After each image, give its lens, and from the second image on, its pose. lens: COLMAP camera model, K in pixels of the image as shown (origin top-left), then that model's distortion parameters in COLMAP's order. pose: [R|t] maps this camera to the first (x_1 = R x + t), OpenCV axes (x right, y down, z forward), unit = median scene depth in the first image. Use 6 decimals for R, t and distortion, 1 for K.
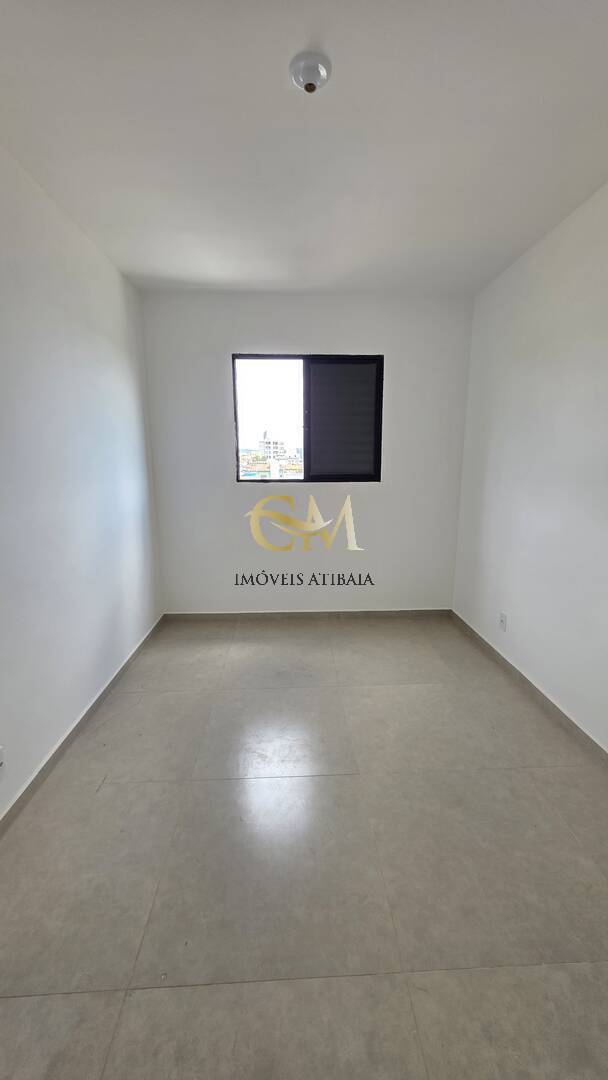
lens RADIAL K [[430.7, 0, 314.9], [0, 430.7, 536.3], [0, 0, 1]] dist [0.003395, -0.002135]
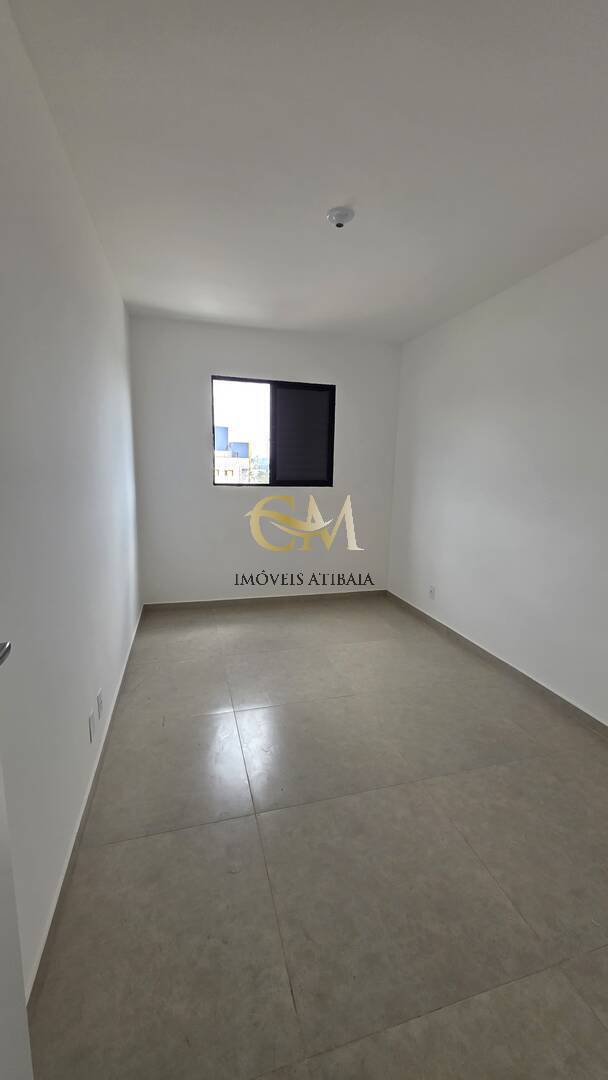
lens RADIAL K [[430.7, 0, 308.8], [0, 430.7, 537.9], [0, 0, 1]] dist [0.003395, -0.002135]
pose [[0.974793, -0.013946, 0.222675, -0.569122], [0.016695, 0.999806, -0.010468, 0.092817], [-0.222486, 0.013922, 0.974837, -0.536459]]
